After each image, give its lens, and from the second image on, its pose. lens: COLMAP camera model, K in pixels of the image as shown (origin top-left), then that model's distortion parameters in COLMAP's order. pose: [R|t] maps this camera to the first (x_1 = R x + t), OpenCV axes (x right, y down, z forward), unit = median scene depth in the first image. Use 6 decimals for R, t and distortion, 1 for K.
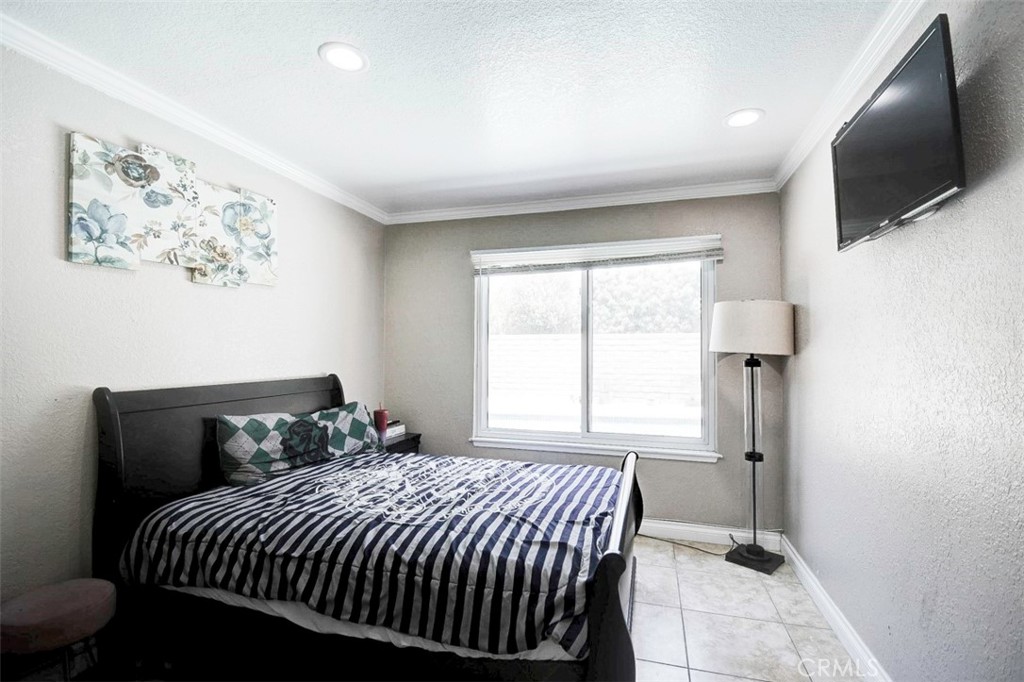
lens RADIAL K [[466.2, 0, 502.4], [0, 466.2, 343.2], [0, 0, 1]] dist [0.021383, -0.025469]
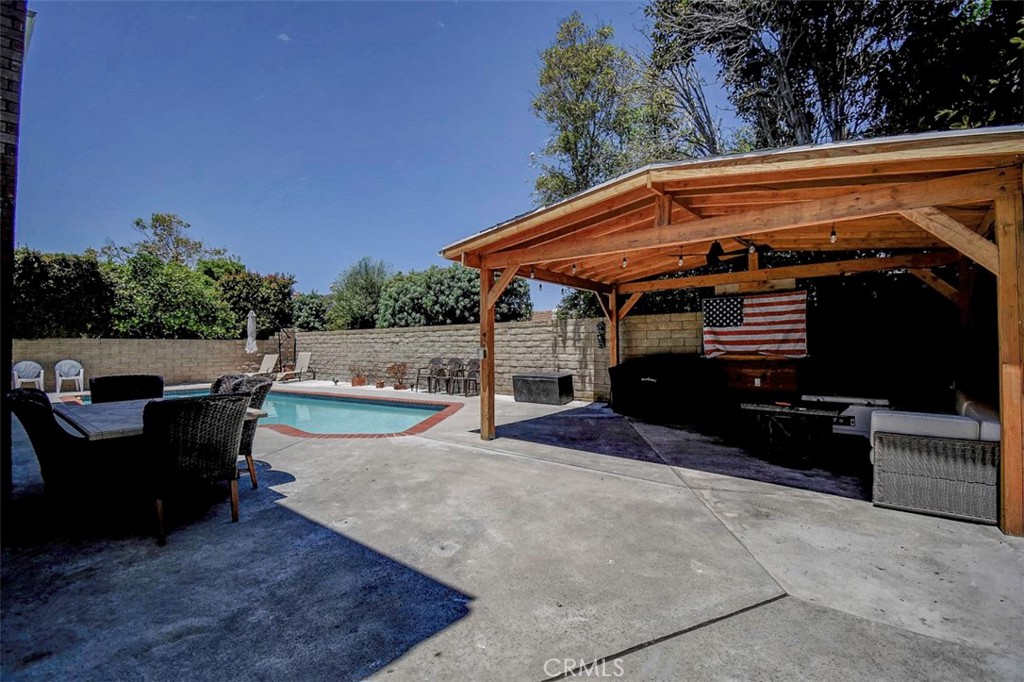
lens RADIAL K [[456.3, 0, 512.9], [0, 456.3, 345.7], [0, 0, 1]] dist [0.010465, -0.024533]
pose [[0.926744, -0.011814, -0.375508, 1.011384], [0.019496, 0.999671, 0.016664, 0.009986], [0.375188, -0.022764, 0.926669, 0.029020]]
